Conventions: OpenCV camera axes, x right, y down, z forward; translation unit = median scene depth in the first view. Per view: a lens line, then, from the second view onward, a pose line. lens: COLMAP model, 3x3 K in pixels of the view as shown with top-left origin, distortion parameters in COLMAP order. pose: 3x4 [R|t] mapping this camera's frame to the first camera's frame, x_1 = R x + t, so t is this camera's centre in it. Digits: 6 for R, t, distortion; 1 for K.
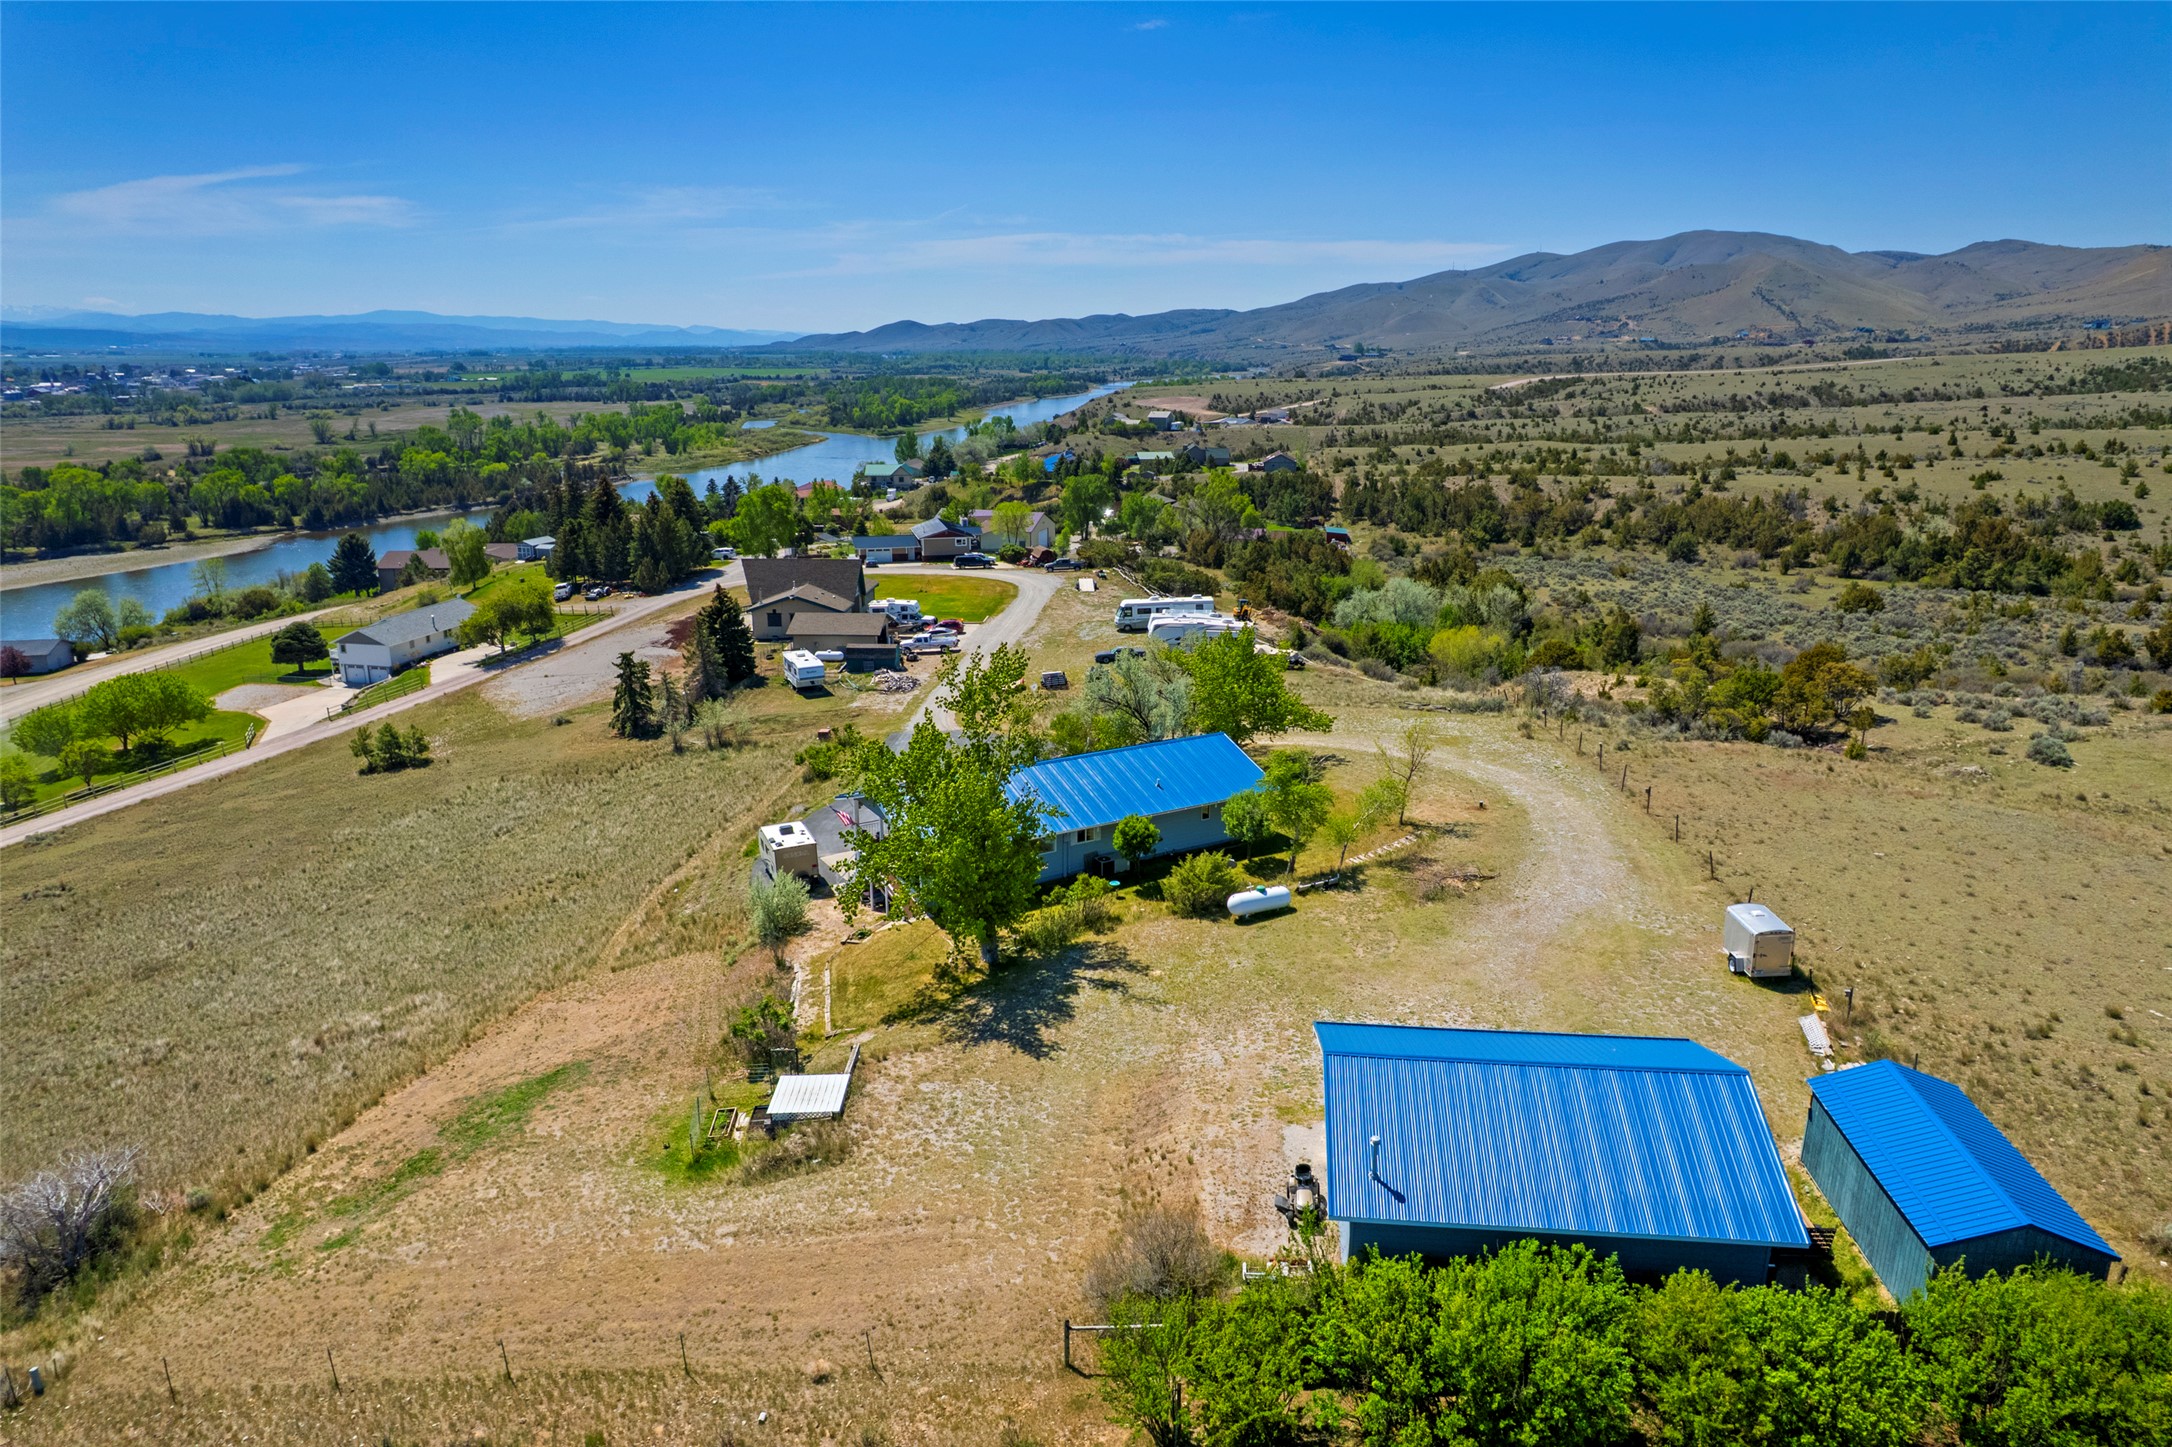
lens RADIAL K [[1401.3, 0, 1086.0], [0, 1401.3, 723.5], [0, 0, 1]] dist [-0.072813, 0.070855]
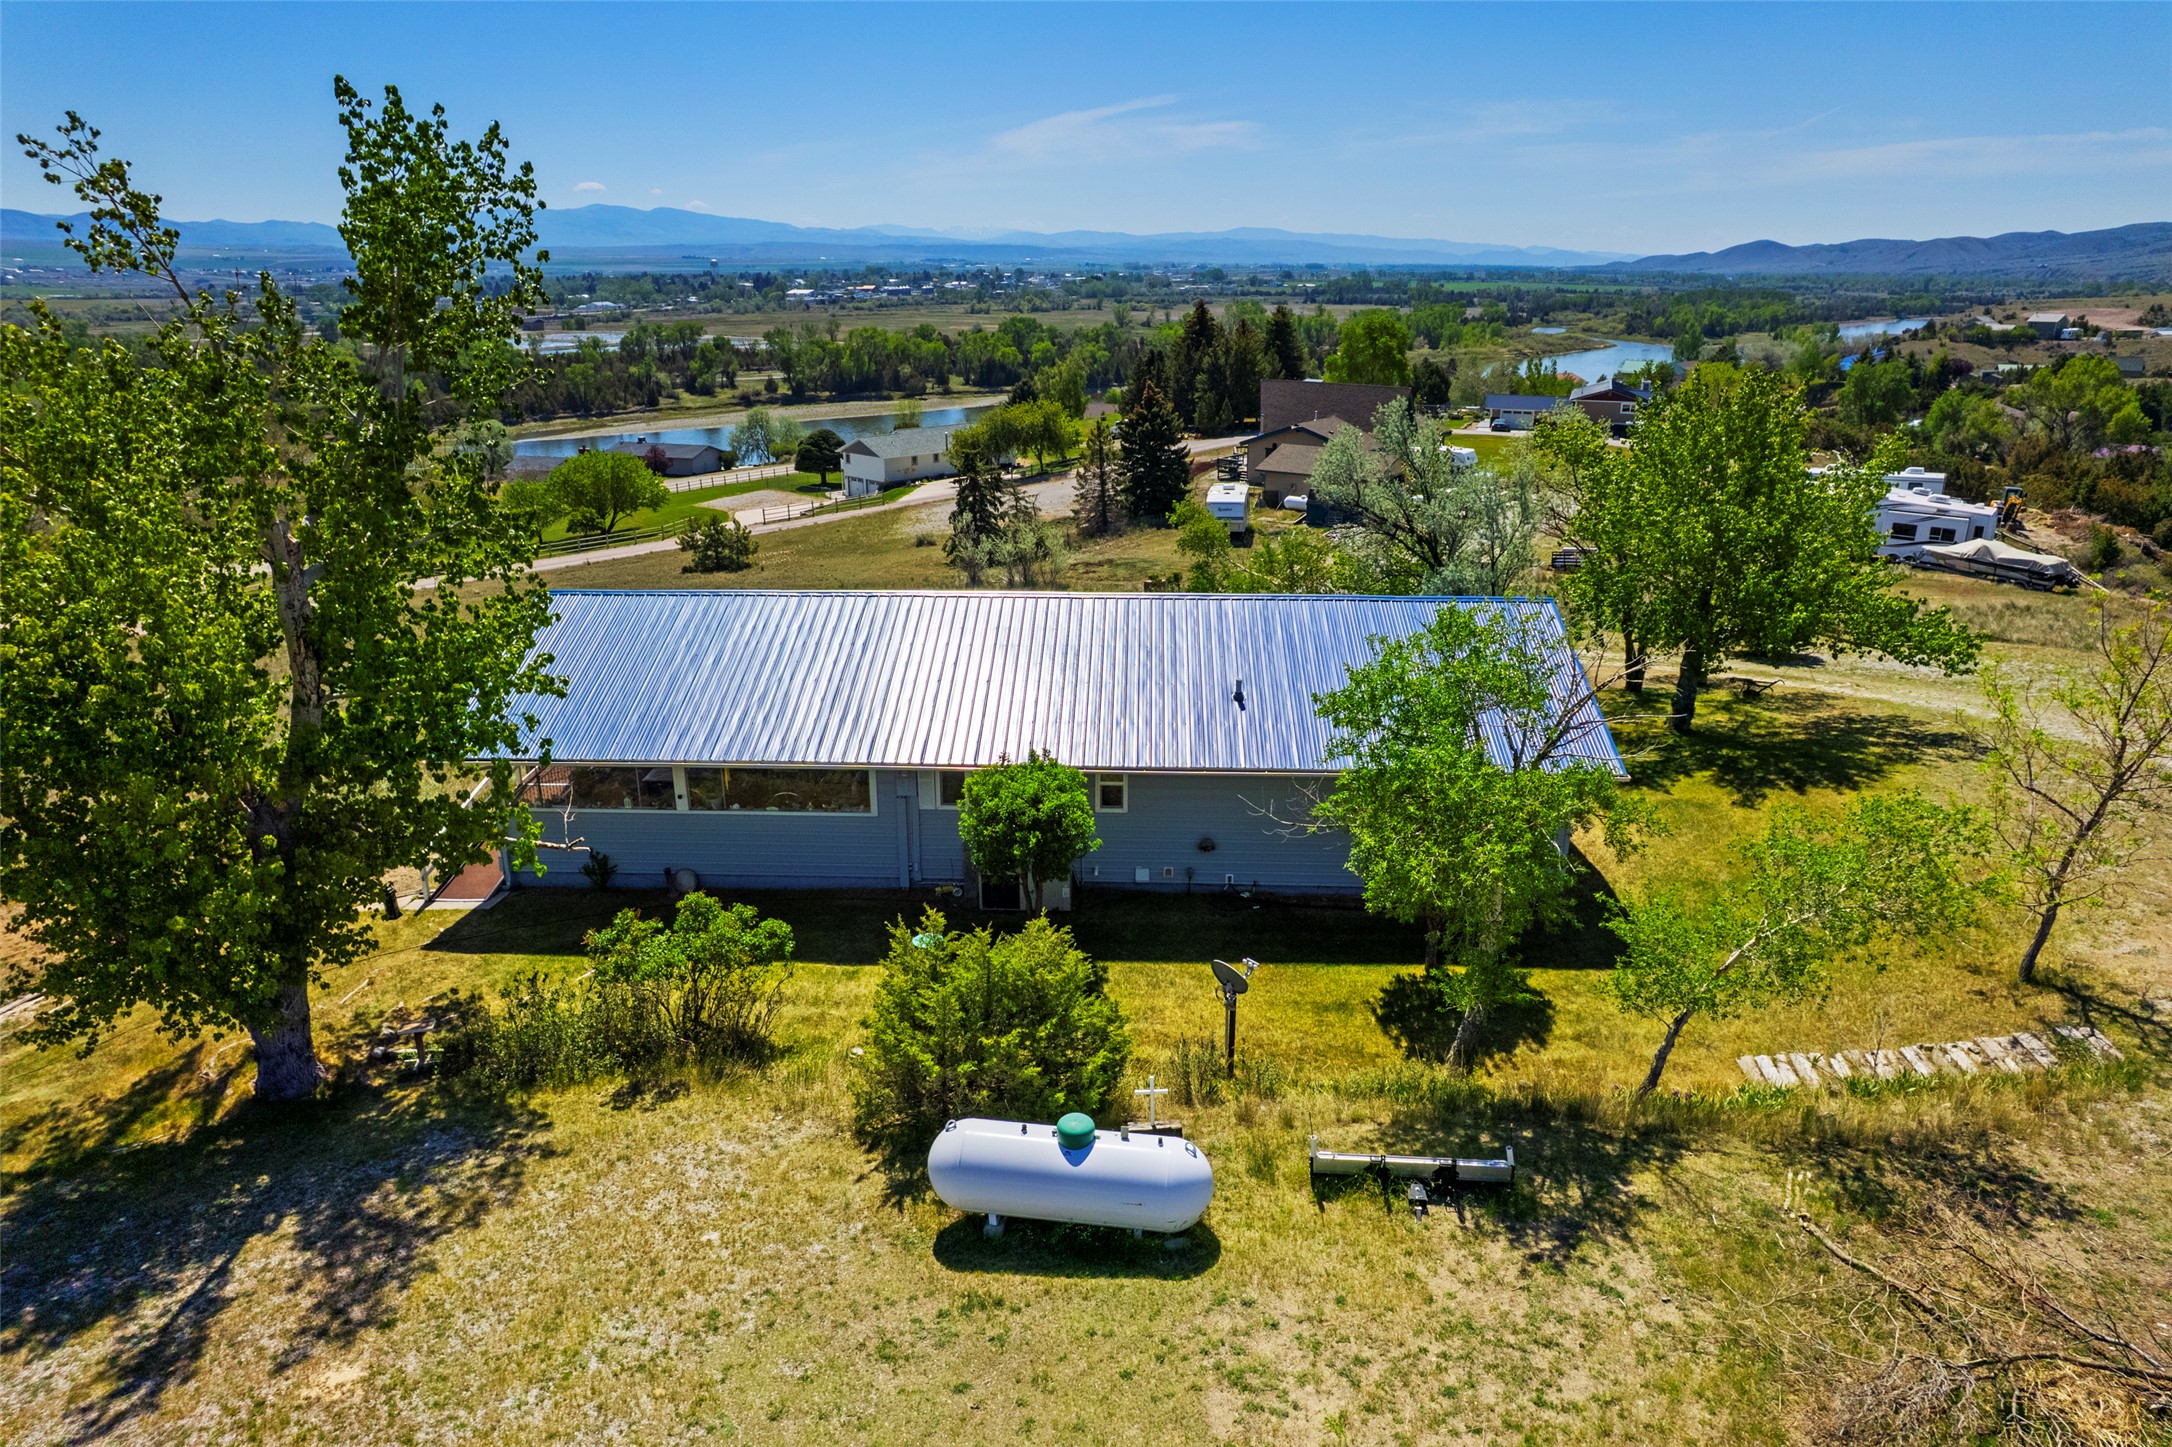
lens RADIAL K [[1401.3, 0, 1086.0], [0, 1401.3, 723.5], [0, 0, 1]] dist [-0.072813, 0.070855]
pose [[0.847018, 0.169935, -0.503669, 0.034311], [-0.142824, 0.985435, 0.092294, 0.004141], [0.512017, -0.006239, 0.858953, 0.117090]]
